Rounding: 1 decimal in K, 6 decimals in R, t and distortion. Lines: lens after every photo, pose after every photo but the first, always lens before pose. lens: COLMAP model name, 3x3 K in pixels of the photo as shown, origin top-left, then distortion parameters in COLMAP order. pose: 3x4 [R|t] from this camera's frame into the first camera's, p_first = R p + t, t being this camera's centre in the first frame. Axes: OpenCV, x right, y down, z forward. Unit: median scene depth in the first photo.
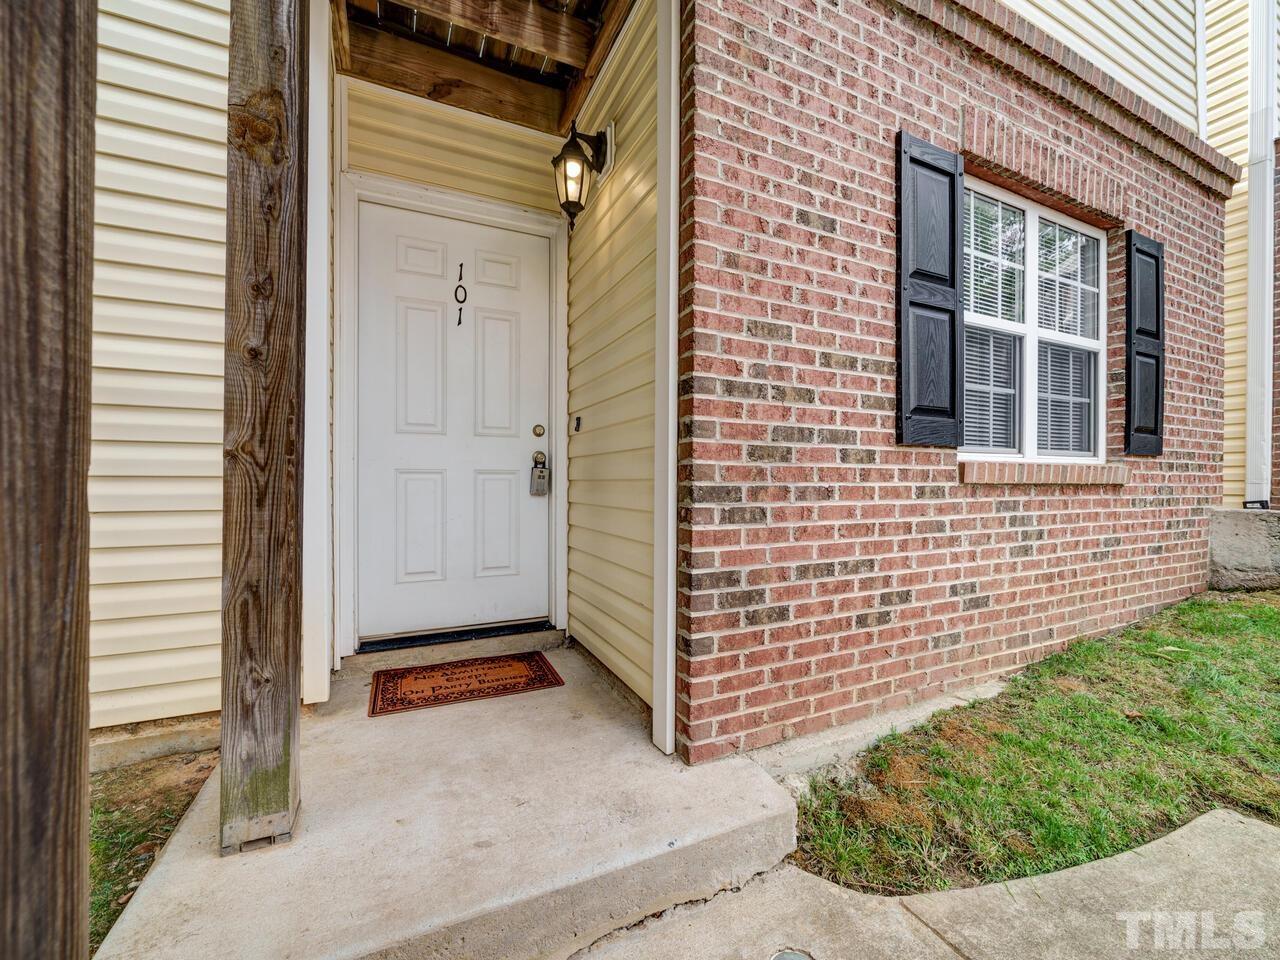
lens RADIAL K [[544.5, 0, 638.6], [0, 544.5, 483.1], [0, 0, 1]] dist [0.000586, 0.000025]
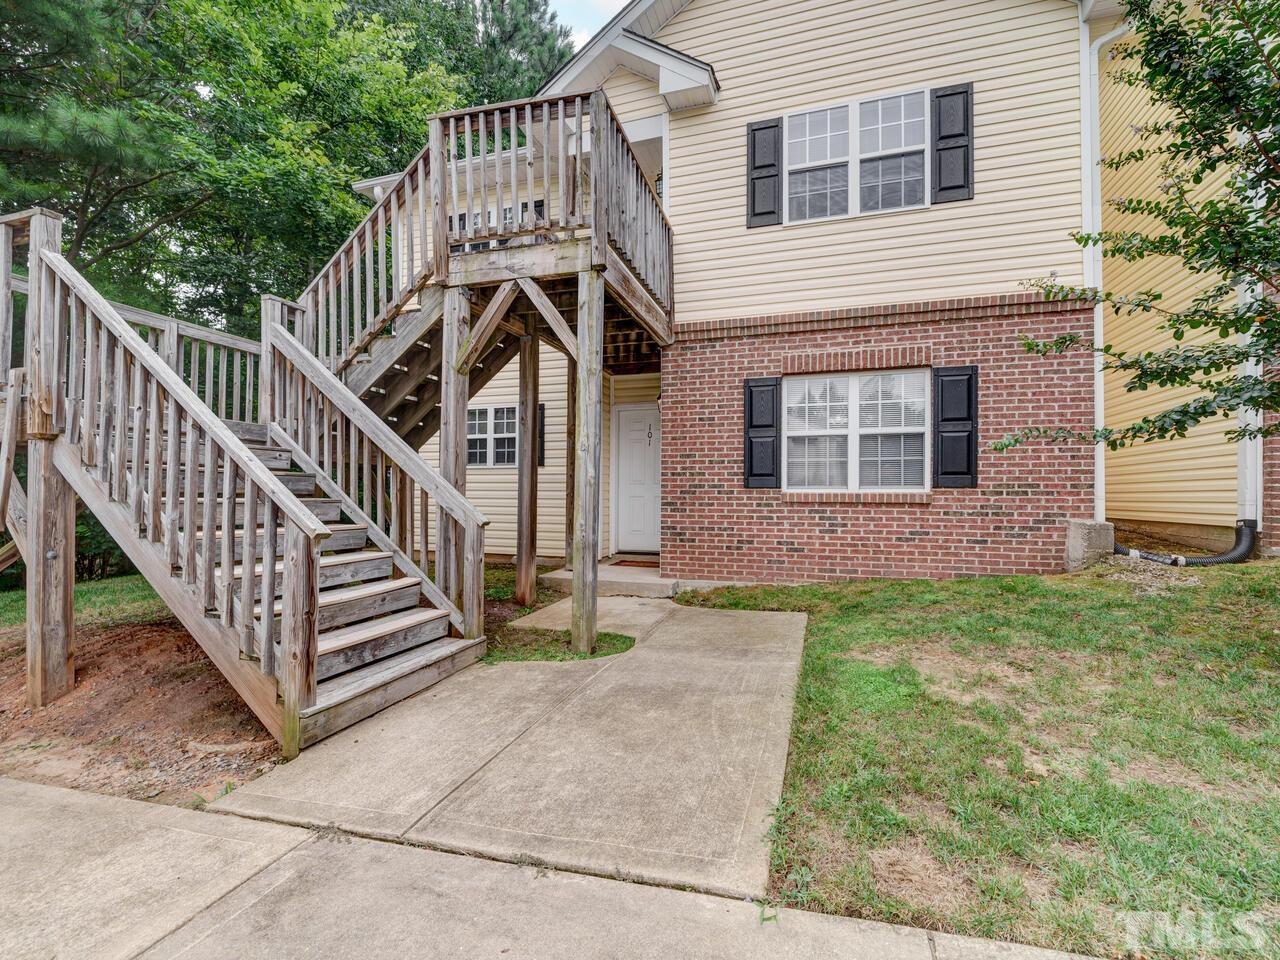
lens RADIAL K [[592.1, 0, 640.0], [0, 592.1, 486.0], [0, 0, 1]] dist [-0.001296, 0.000057]
pose [[0.757976, -0.009300, -0.652216, 2.218291], [-0.003926, 0.999815, -0.018820, -0.021680], [0.652270, 0.016826, 0.757800, -1.820110]]
